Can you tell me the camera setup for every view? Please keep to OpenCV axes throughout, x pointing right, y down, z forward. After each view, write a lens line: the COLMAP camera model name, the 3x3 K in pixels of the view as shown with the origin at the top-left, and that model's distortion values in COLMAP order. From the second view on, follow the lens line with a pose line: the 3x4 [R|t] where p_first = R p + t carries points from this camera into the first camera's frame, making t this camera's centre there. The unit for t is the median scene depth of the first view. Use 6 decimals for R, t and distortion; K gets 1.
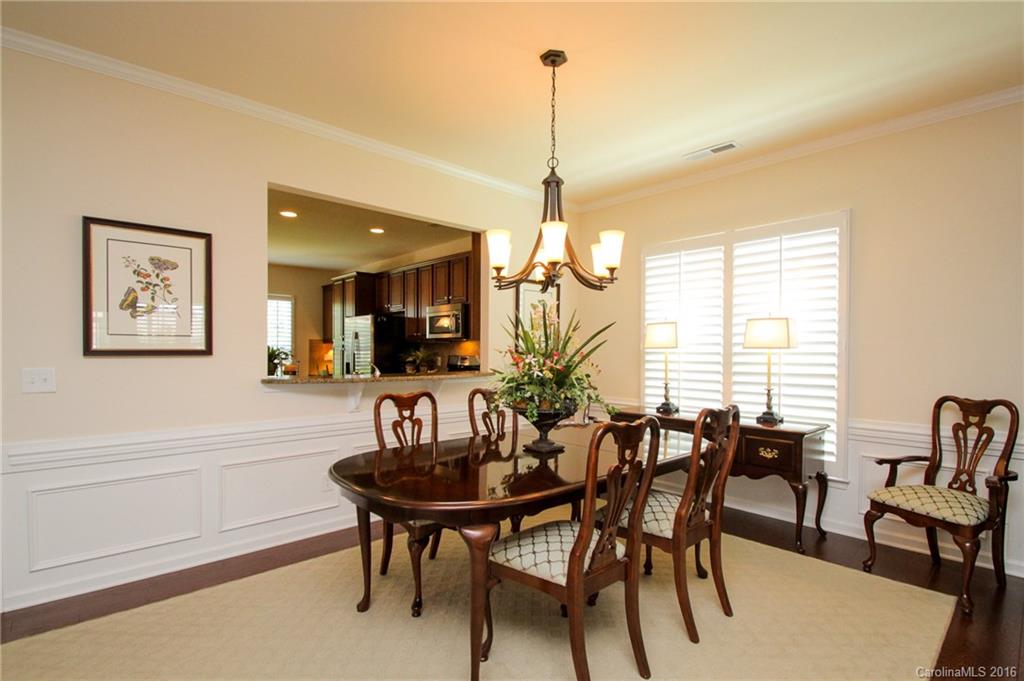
lens RADIAL K [[489.1, 0, 516.7], [0, 489.1, 353.4], [0, 0, 1]] dist [0.026576, -0.015065]
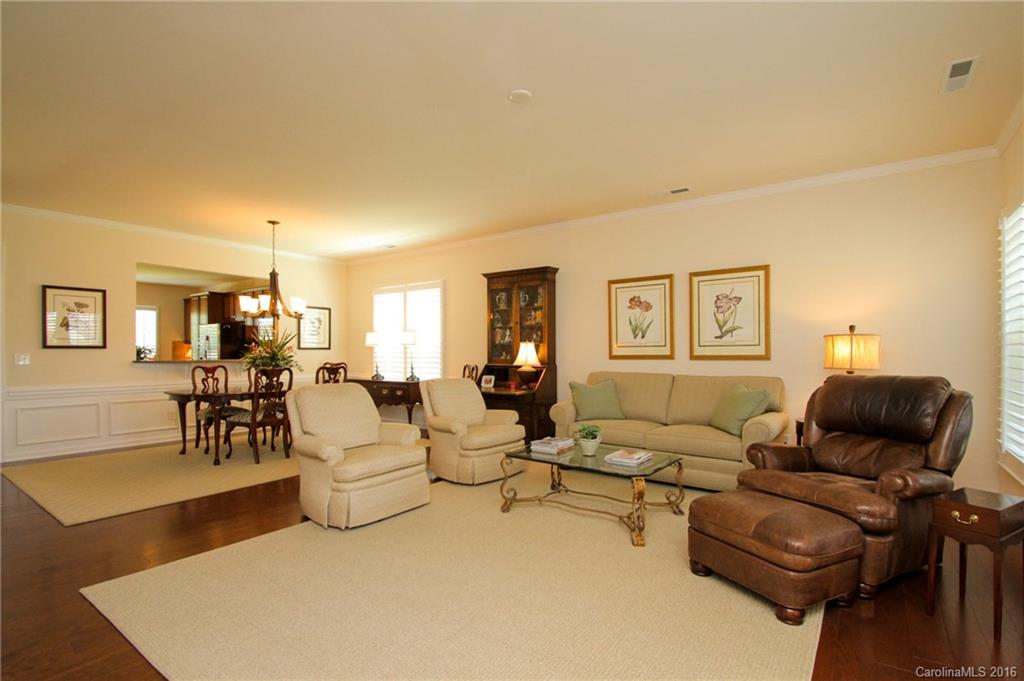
lens RADIAL K [[489.1, 0, 516.7], [0, 489.1, 353.4], [0, 0, 1]] dist [0.026576, -0.015065]
pose [[0.982022, -0.006419, 0.188658, 0.673523], [0.006933, 0.999974, -0.002062, 0.040499], [-0.188640, 0.003333, 0.982041, -1.347602]]
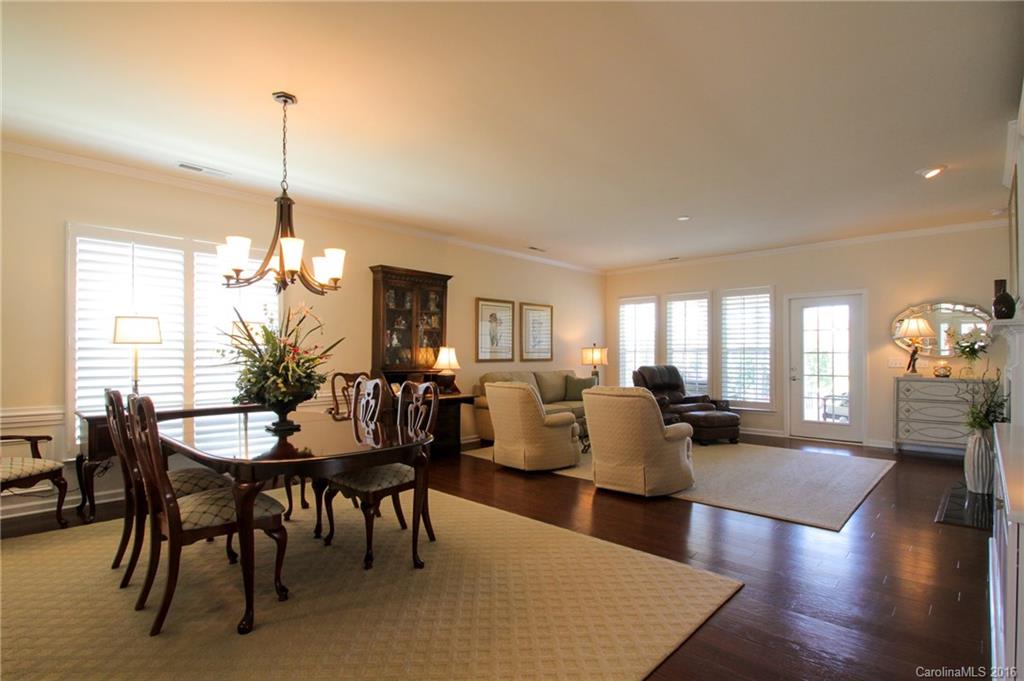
lens RADIAL K [[489.1, 0, 516.7], [0, 489.1, 353.4], [0, 0, 1]] dist [0.026576, -0.015065]
pose [[-0.045660, 0.002113, 0.998955, -0.967440], [0.009840, 0.999950, -0.001665, 0.023941], [-0.998909, 0.009754, -0.045678, 0.426980]]
